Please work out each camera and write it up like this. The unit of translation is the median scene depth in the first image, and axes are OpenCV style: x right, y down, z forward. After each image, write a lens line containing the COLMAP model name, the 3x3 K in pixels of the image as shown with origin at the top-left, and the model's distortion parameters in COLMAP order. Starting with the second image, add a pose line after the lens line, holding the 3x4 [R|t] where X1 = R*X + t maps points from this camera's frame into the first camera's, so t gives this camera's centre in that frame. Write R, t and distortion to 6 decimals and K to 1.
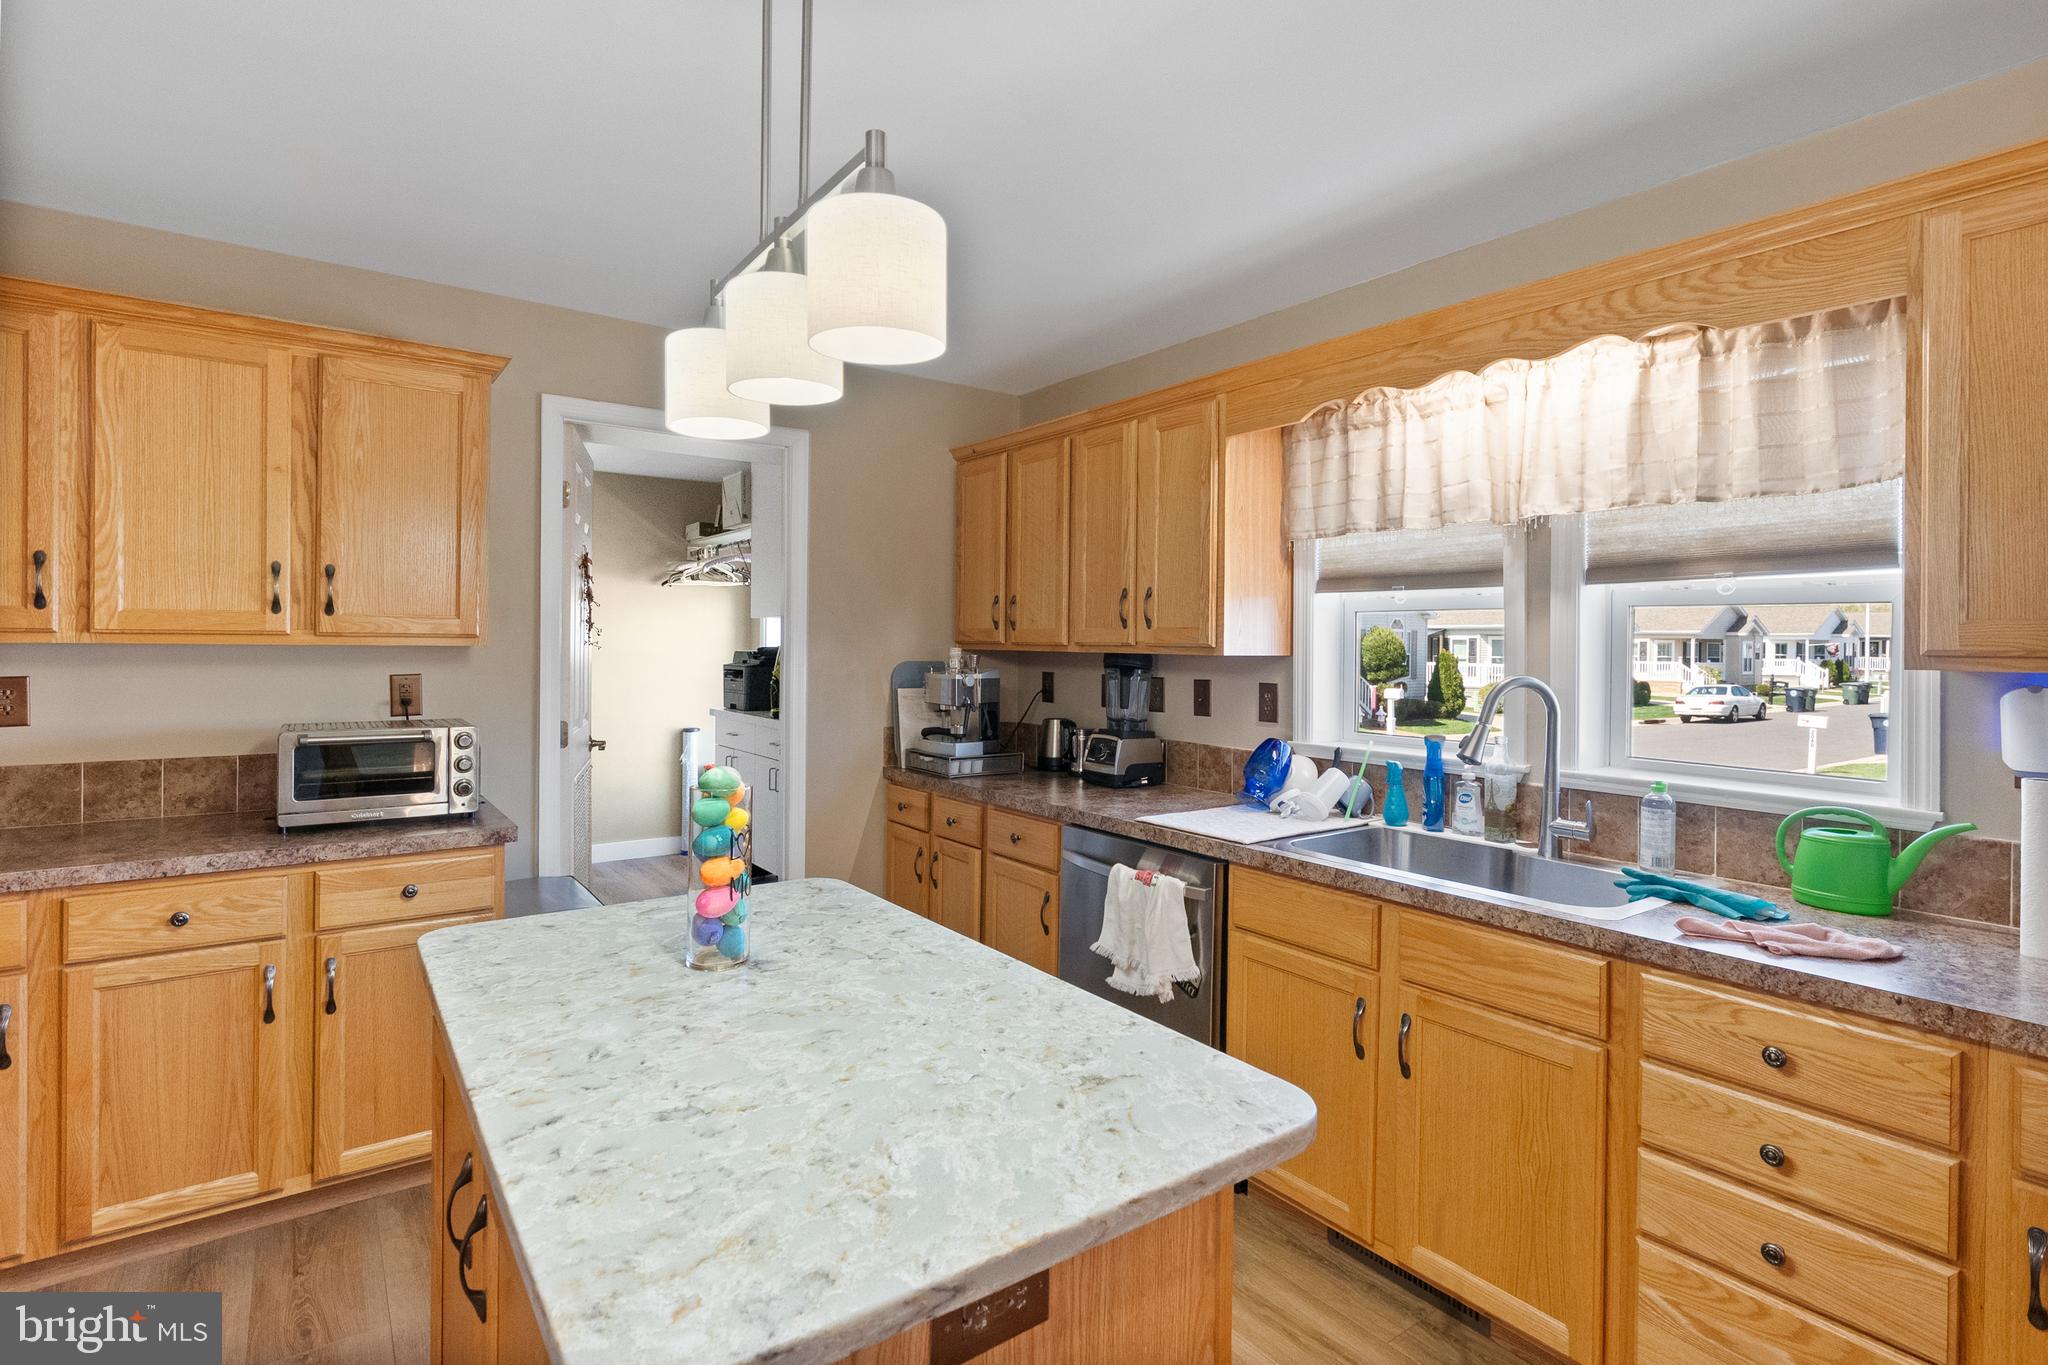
lens RADIAL K [[994.3, 0, 1035.4], [0, 994.3, 648.8], [0, 0, 1]] dist [-0.013106, 0.007197]
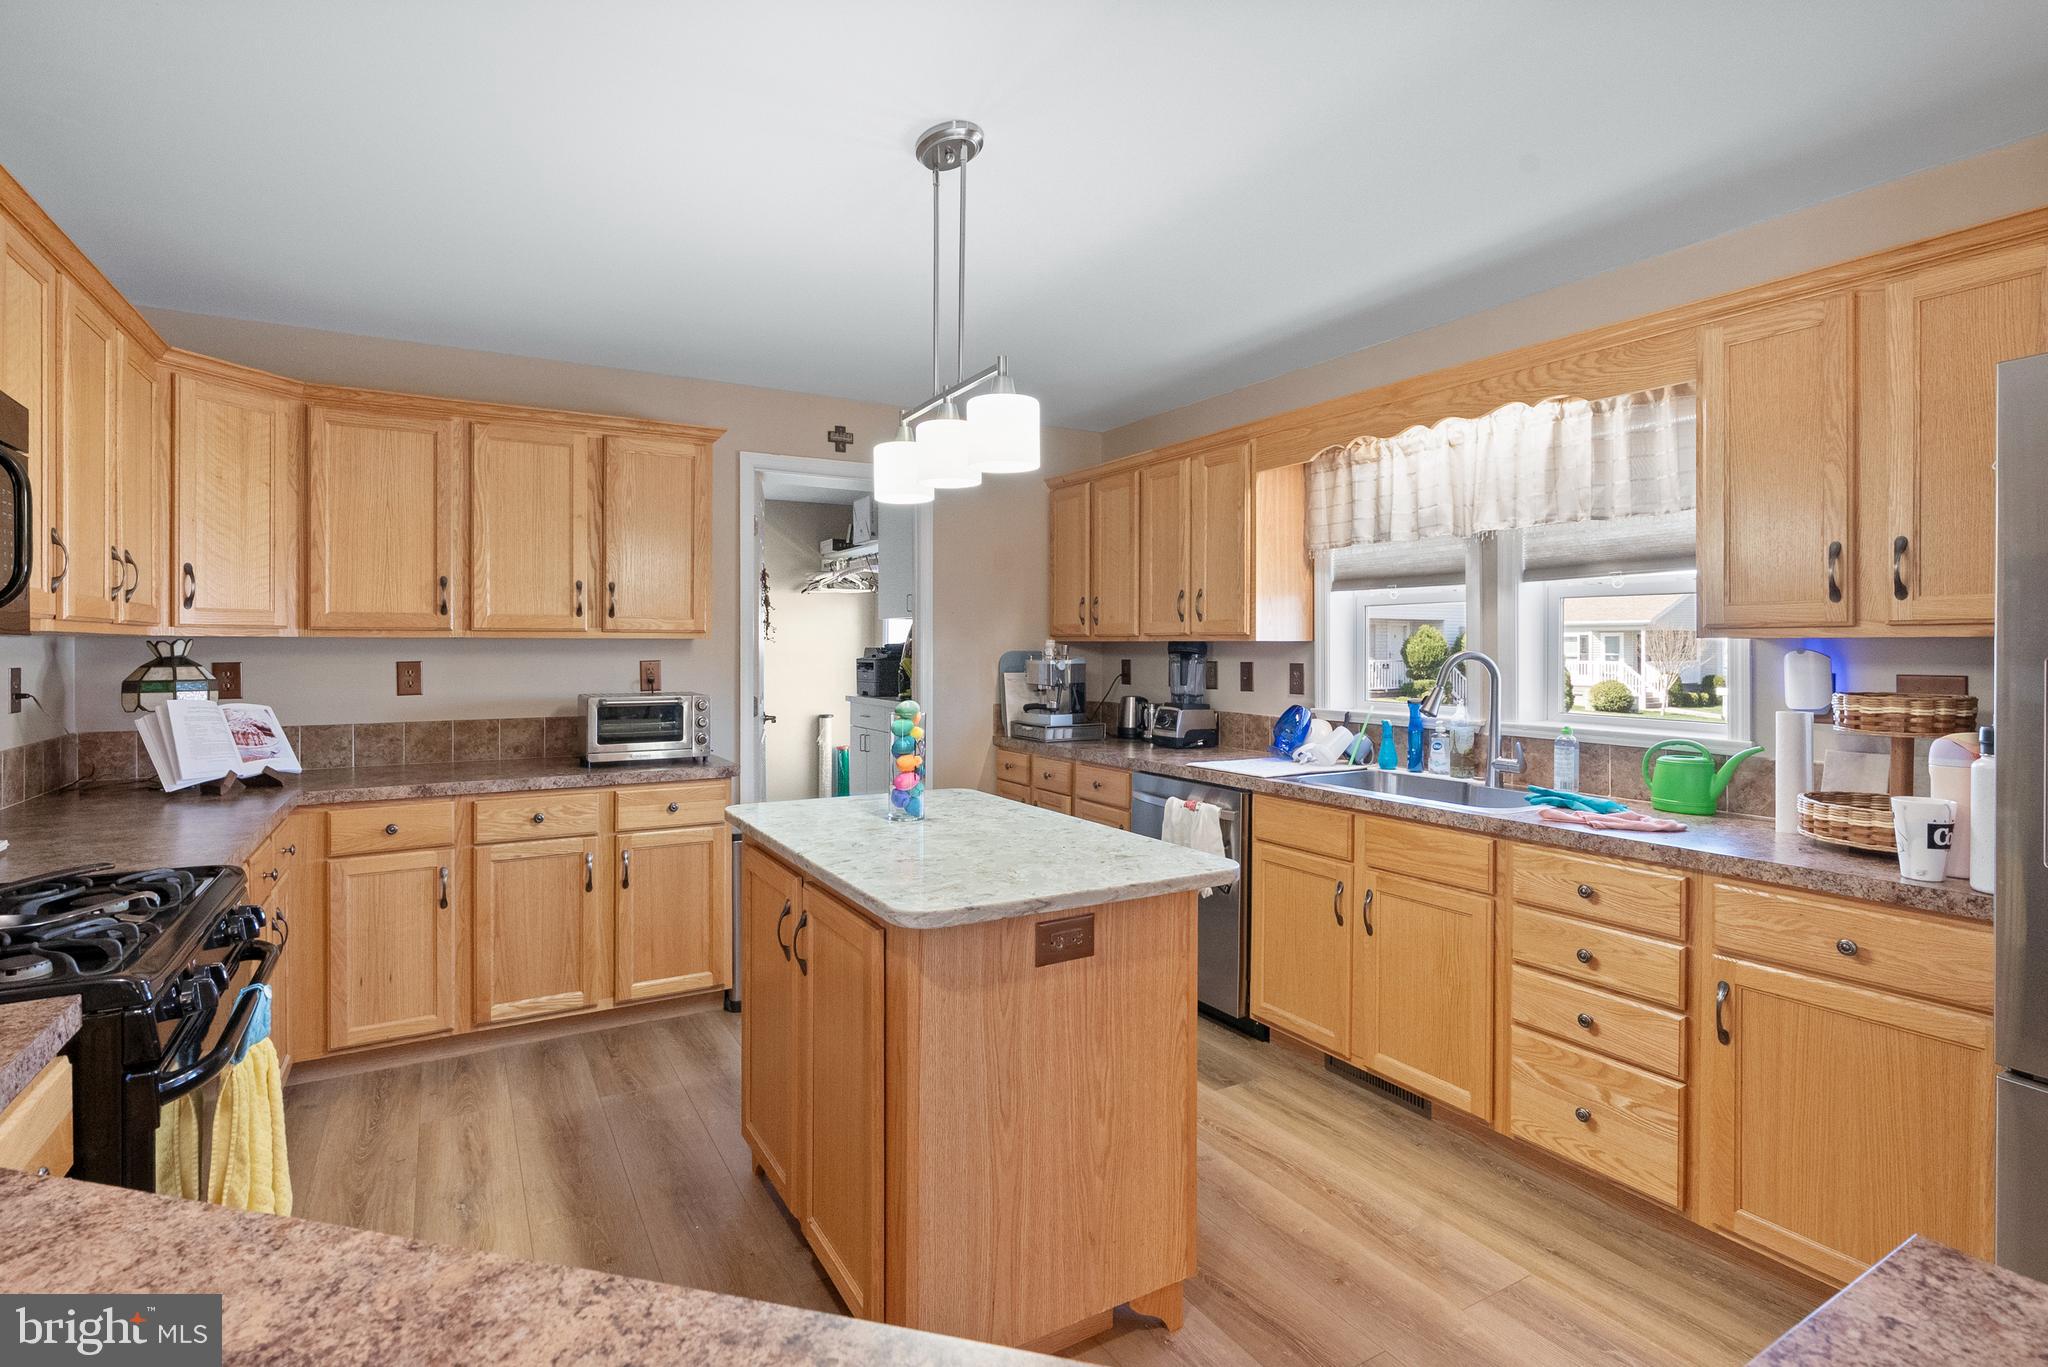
lens RADIAL K [[994.3, 0, 1025.5], [0, 994.3, 649.6], [0, 0, 1]] dist [-0.013106, 0.007197]
pose [[0.994188, -0.008775, -0.107304, 0.038930], [0.008551, 0.999960, -0.002547, 0.024529], [0.107322, 0.001614, 0.994223, -0.411152]]
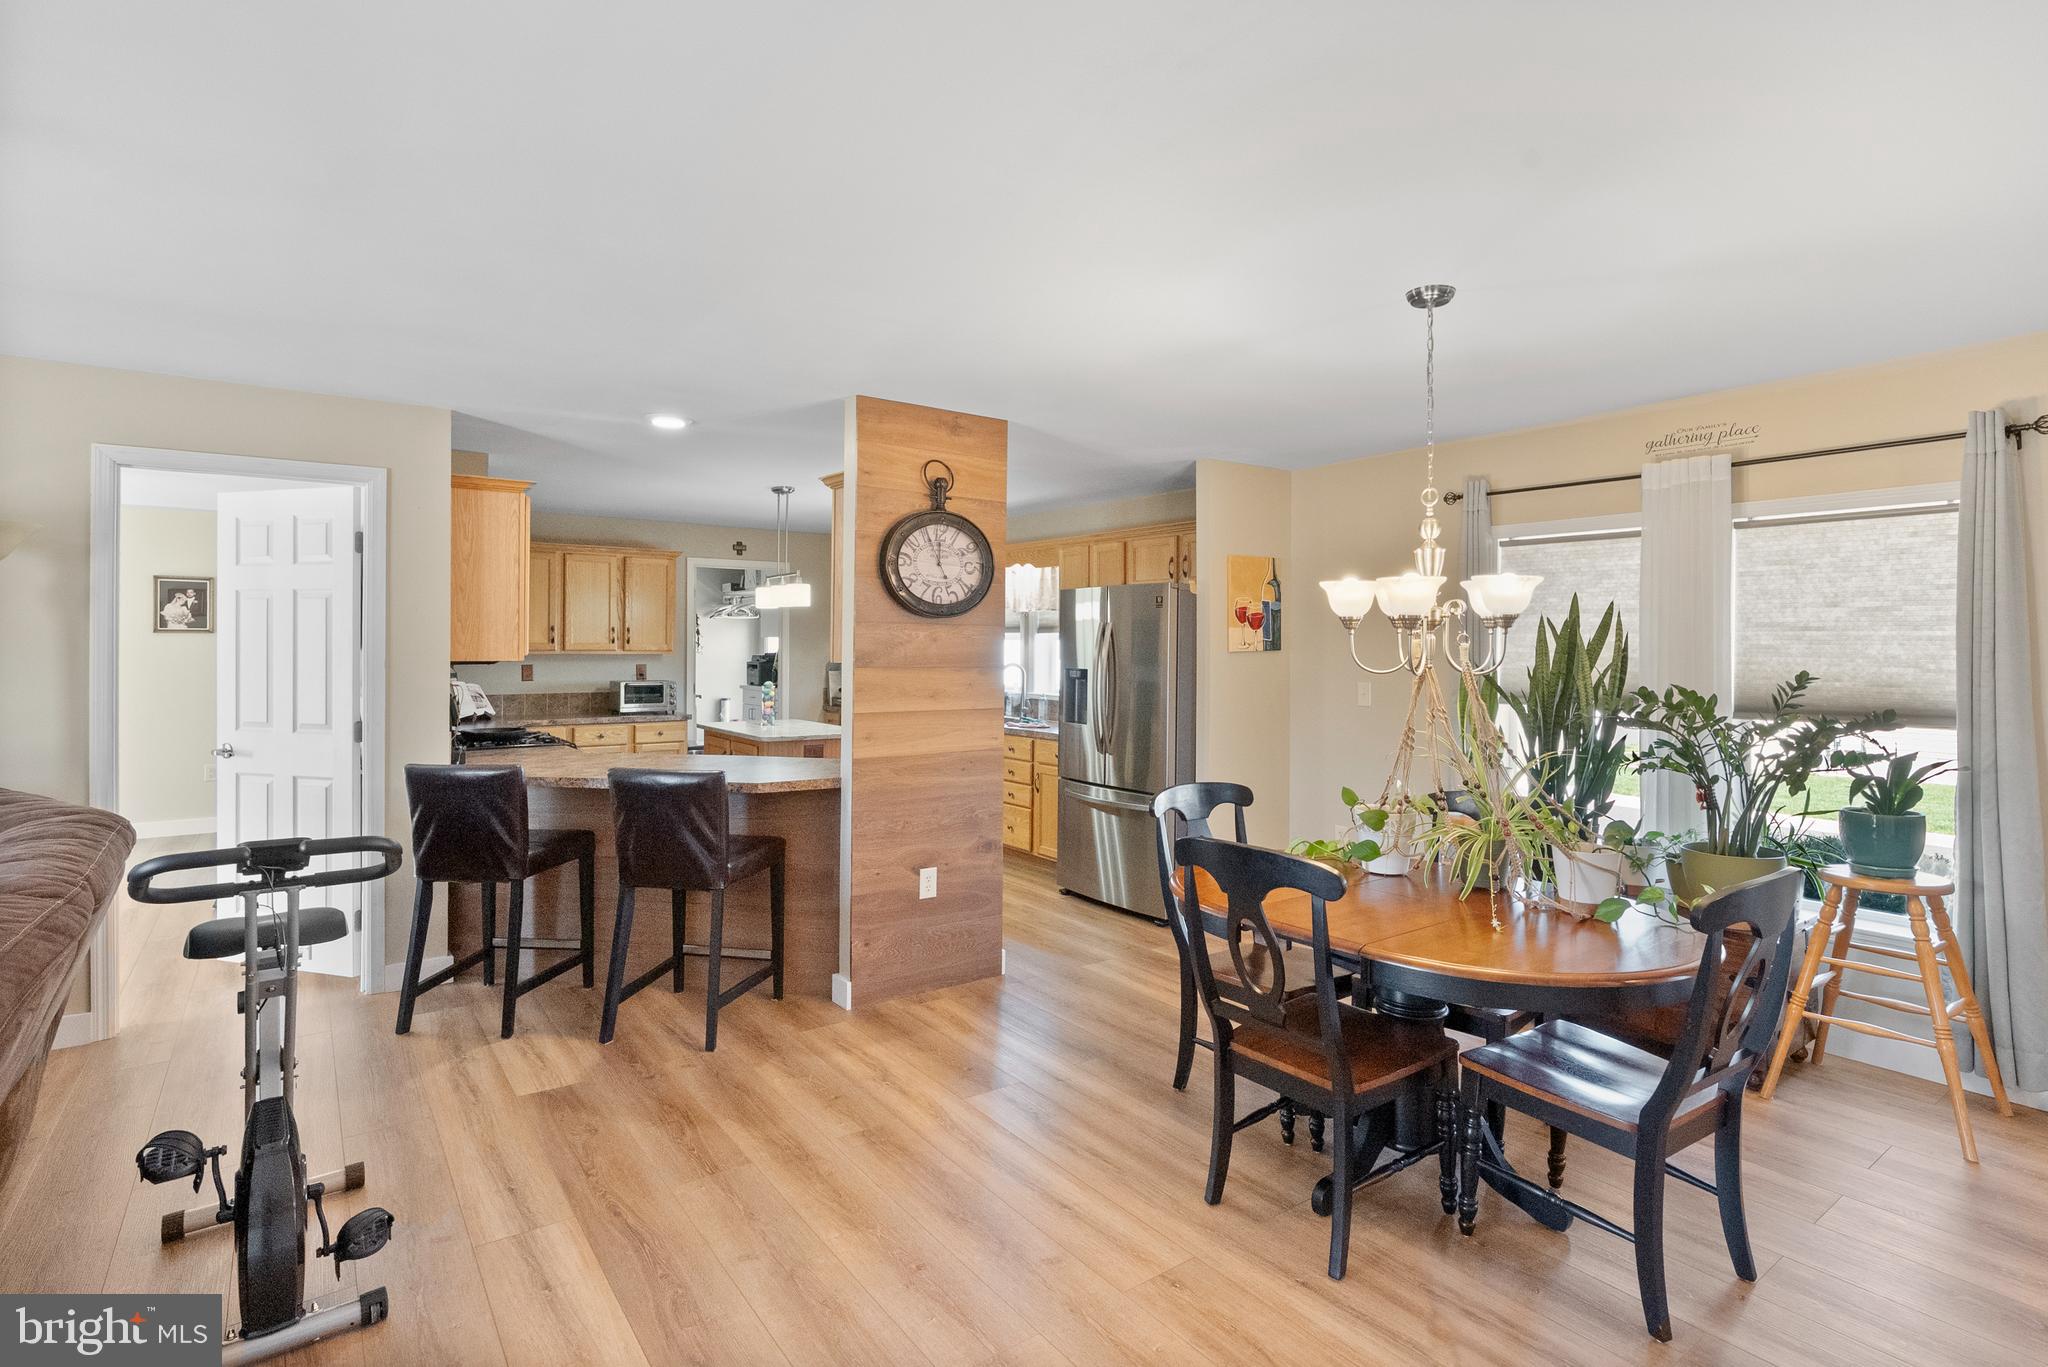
lens RADIAL K [[994.3, 0, 1030.0], [0, 994.3, 654.0], [0, 0, 1]] dist [-0.013106, 0.007197]
pose [[0.999988, -0.002555, 0.004280, 0.556694], [0.002535, 0.999986, 0.004642, -0.016645], [-0.004292, -0.004632, 0.999980, -2.286233]]
